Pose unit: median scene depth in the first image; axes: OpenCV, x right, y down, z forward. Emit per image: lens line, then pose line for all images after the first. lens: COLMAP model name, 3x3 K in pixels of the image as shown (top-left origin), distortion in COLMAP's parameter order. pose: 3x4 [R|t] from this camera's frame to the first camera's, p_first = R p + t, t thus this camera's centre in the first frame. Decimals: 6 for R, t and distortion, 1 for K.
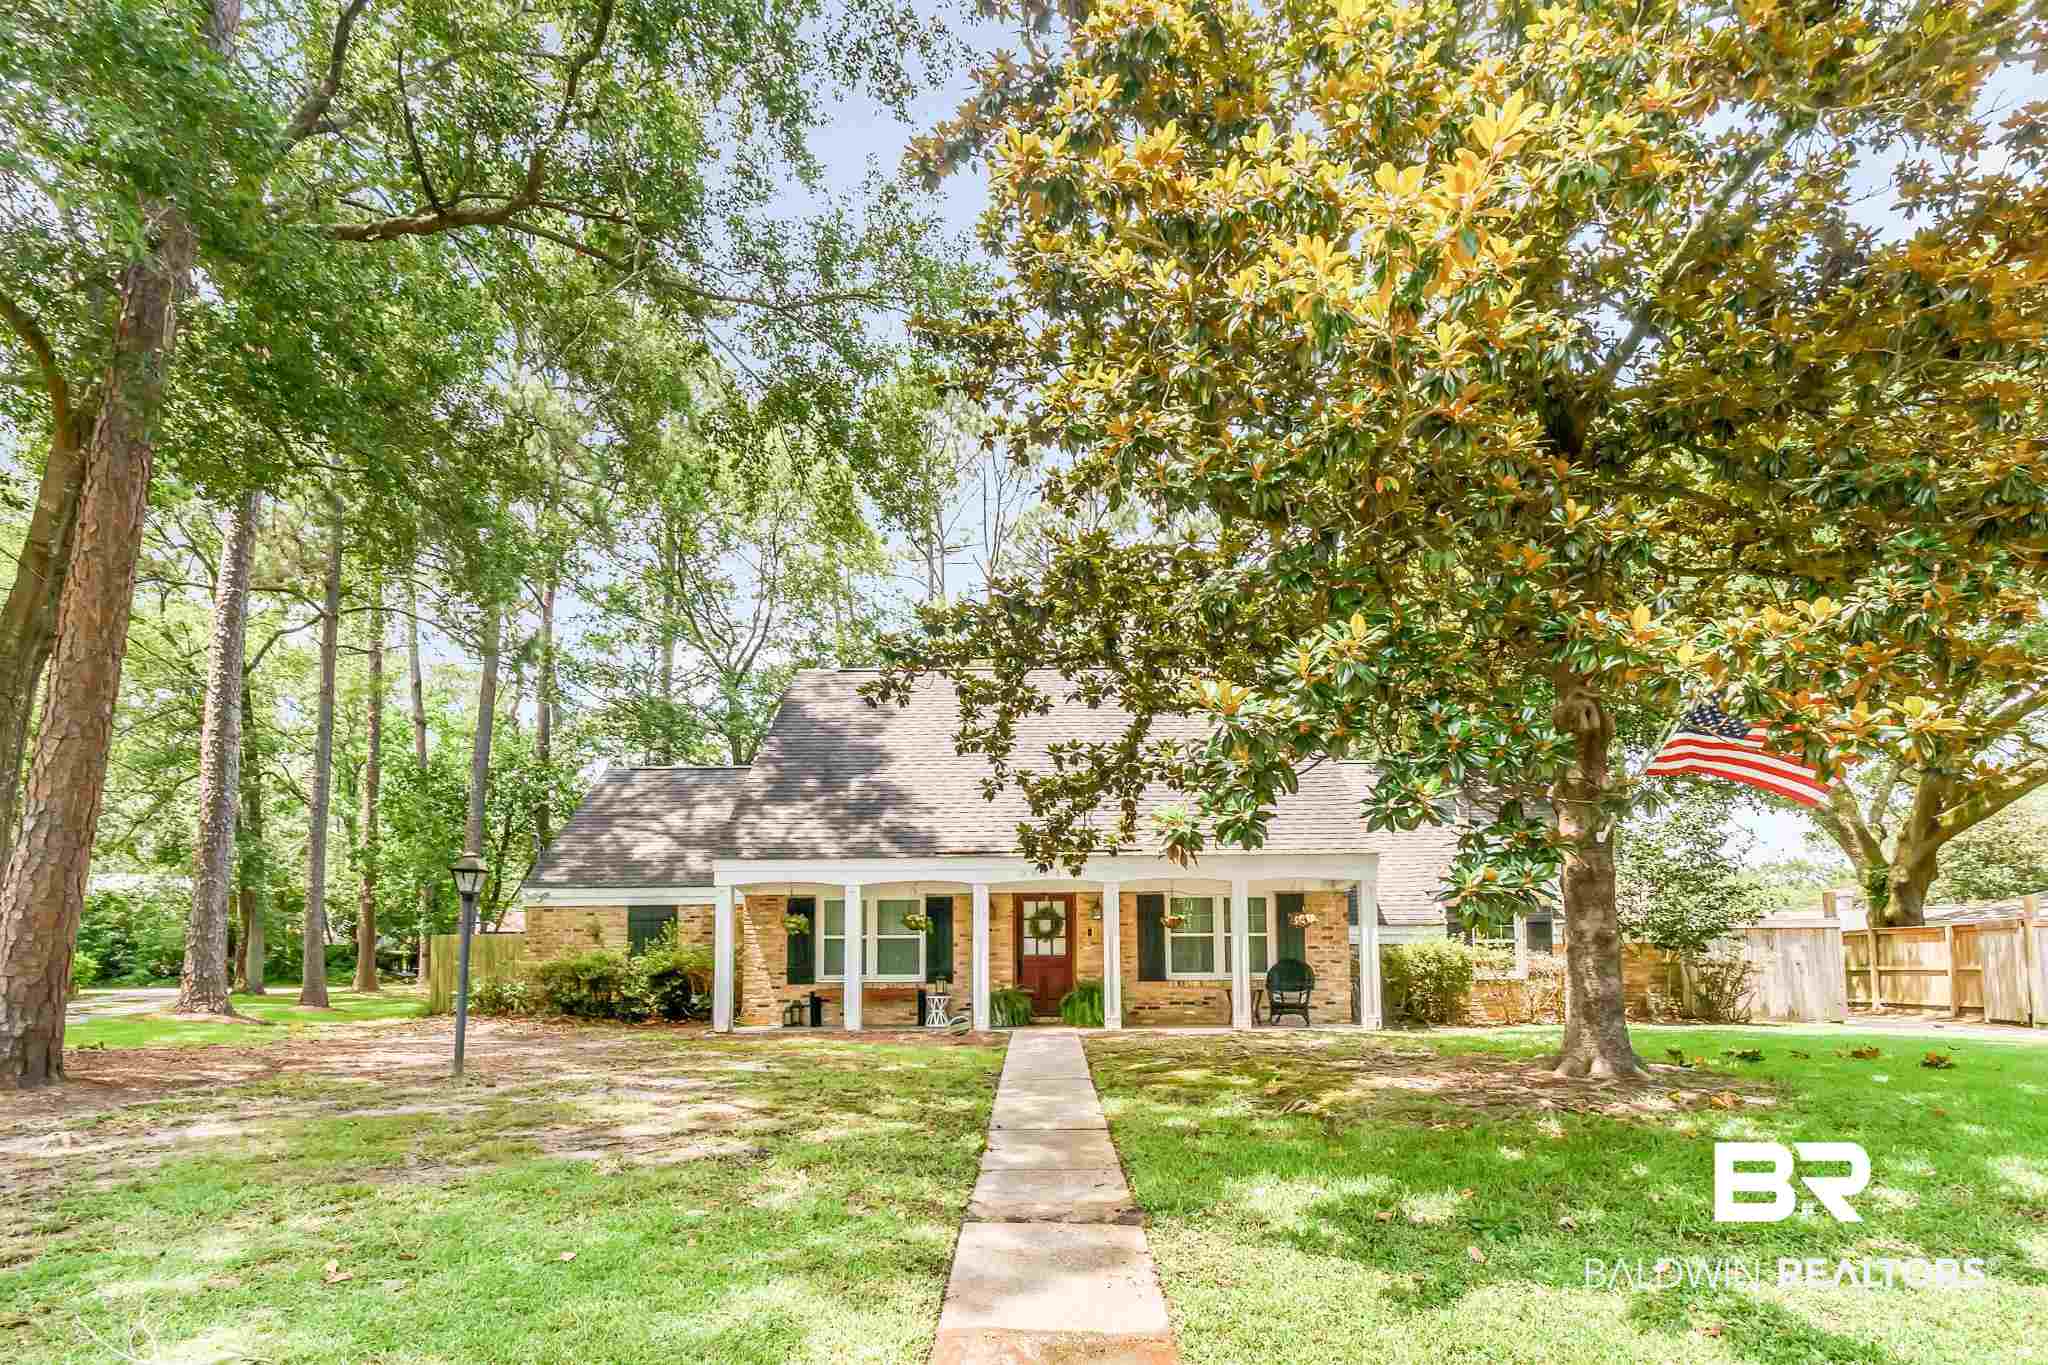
lens RADIAL K [[961.7, 0, 1029.1], [0, 961.7, 616.3], [0, 0, 1]] dist [-0.000793, -0.000848]
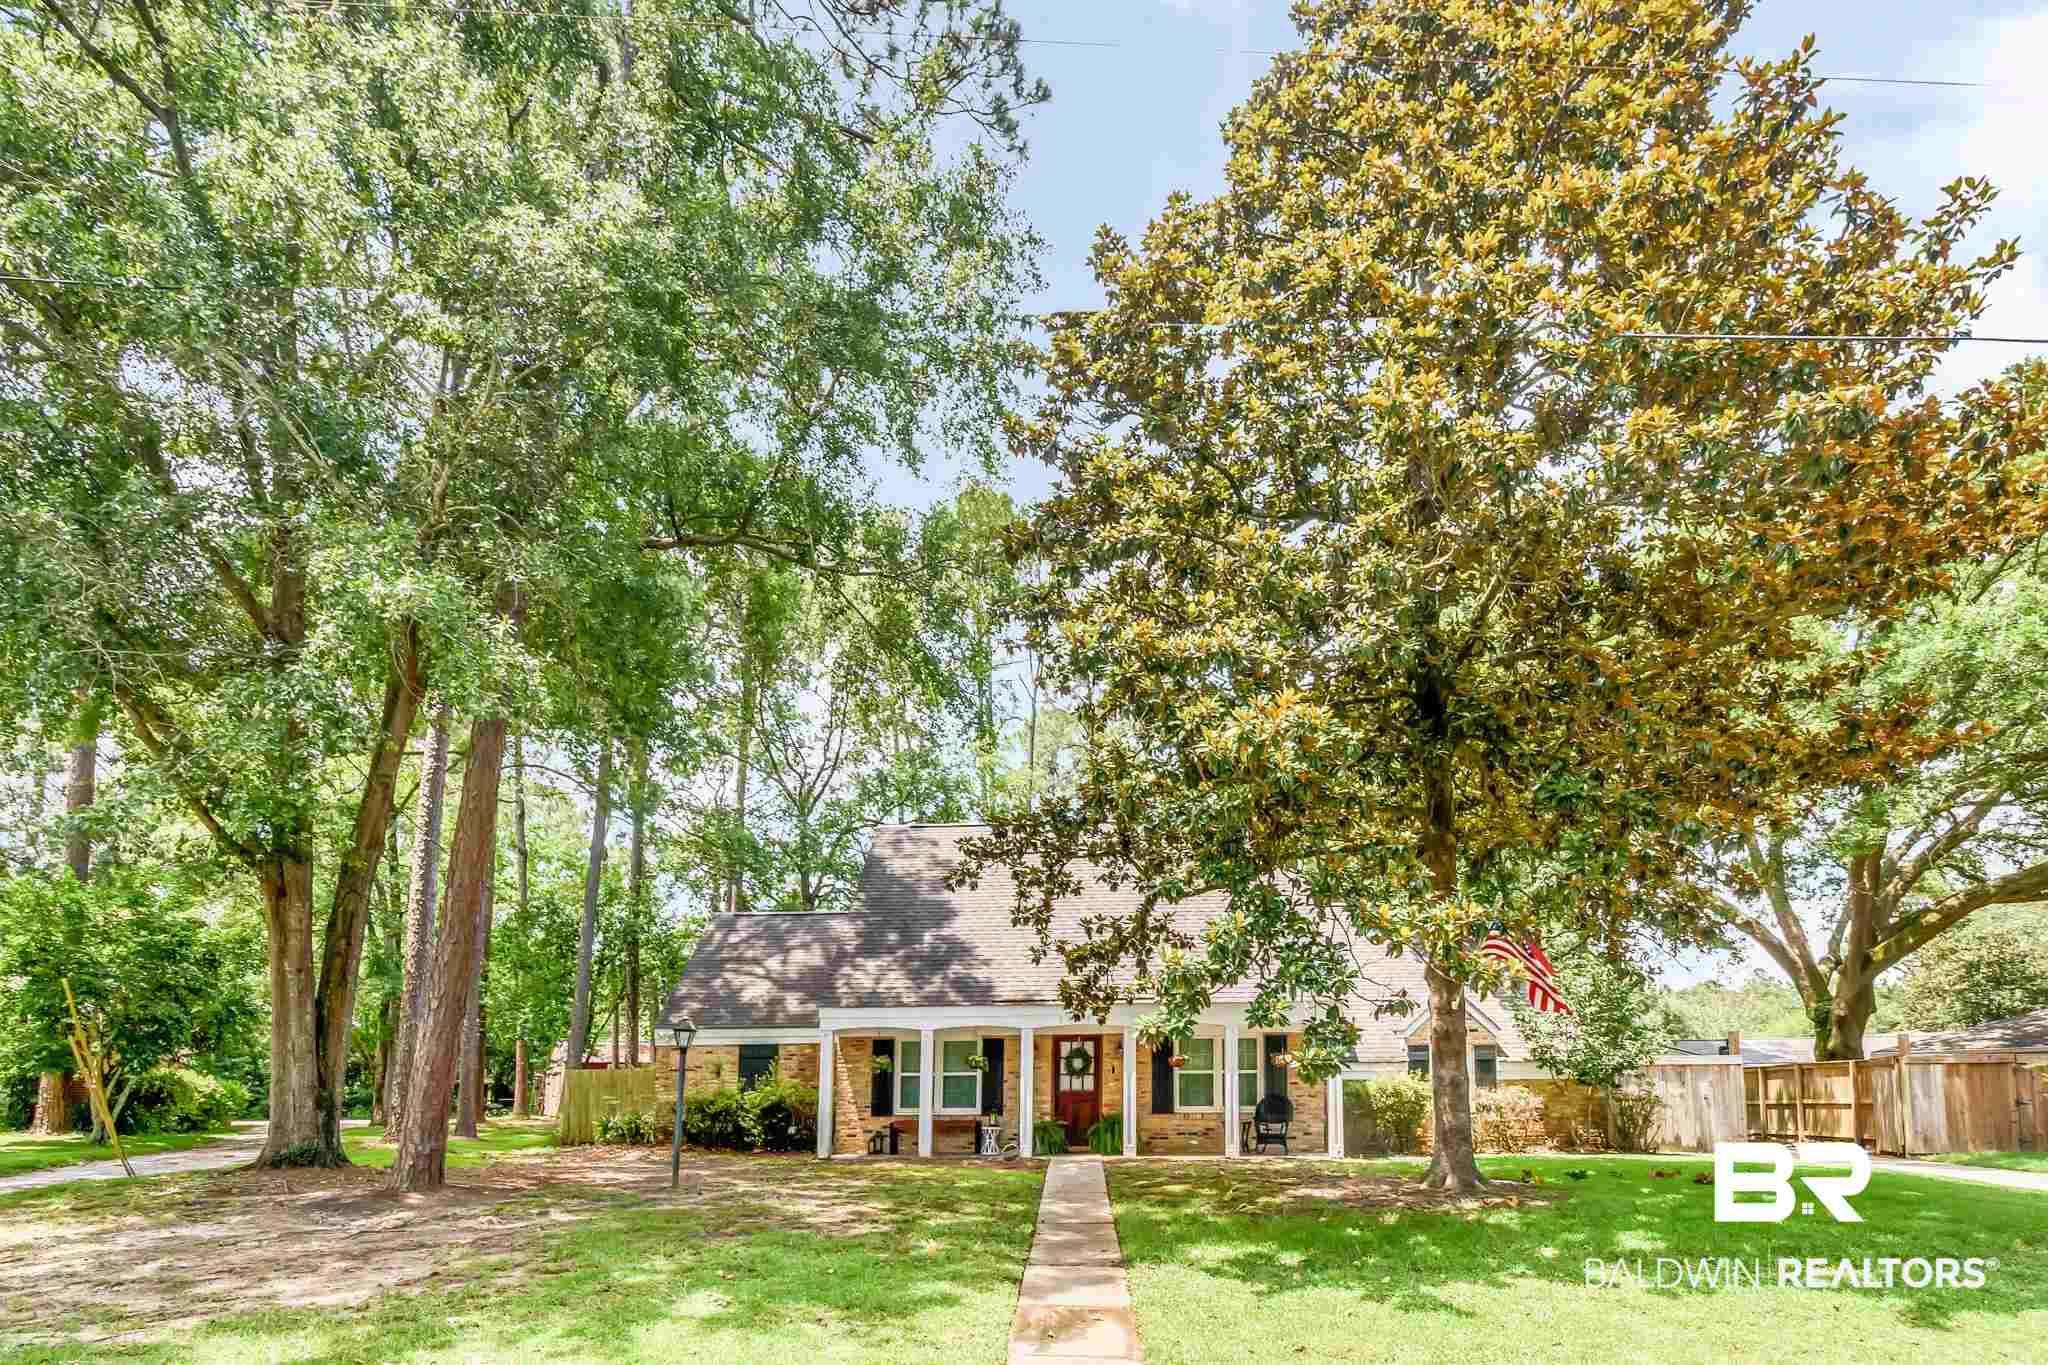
lens RADIAL K [[814.4, 0, 1084.9], [0, 814.4, 577.6], [0, 0, 1]] dist [-0.000571, -0.000299]
pose [[0.999769, 0.012502, 0.017458, -0.000105], [-0.008411, 0.976060, -0.217337, -0.075480], [-0.019757, 0.217140, 0.975941, -0.195704]]
